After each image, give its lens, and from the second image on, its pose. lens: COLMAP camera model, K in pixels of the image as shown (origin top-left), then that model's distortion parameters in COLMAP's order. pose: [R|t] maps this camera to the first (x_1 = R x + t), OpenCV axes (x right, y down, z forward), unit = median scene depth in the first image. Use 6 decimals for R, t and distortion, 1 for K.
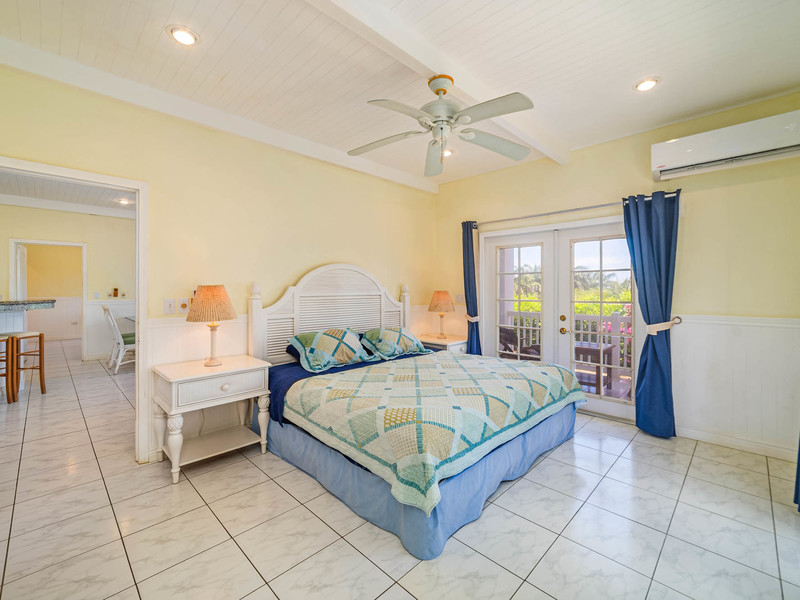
lens RADIAL K [[354.5, 0, 399.0], [0, 354.5, 289.4], [0, 0, 1]] dist [-0.010263, 0.005412]
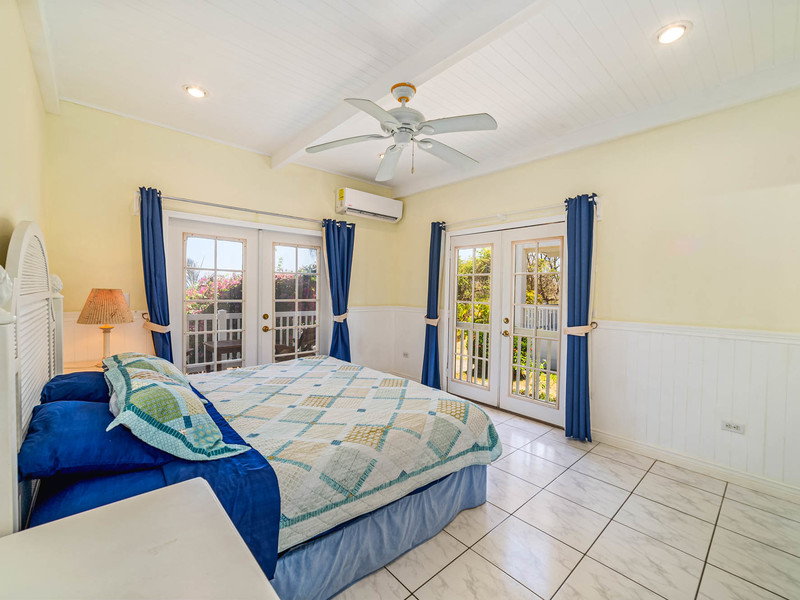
lens RADIAL K [[354.5, 0, 403.2], [0, 354.5, 287.7], [0, 0, 1]] dist [-0.010263, 0.005412]
pose [[0.047361, 0.003761, 0.998871, -0.702216], [-0.014404, 0.999892, -0.003082, -0.007658], [-0.998774, -0.014242, 0.047410, 0.703176]]
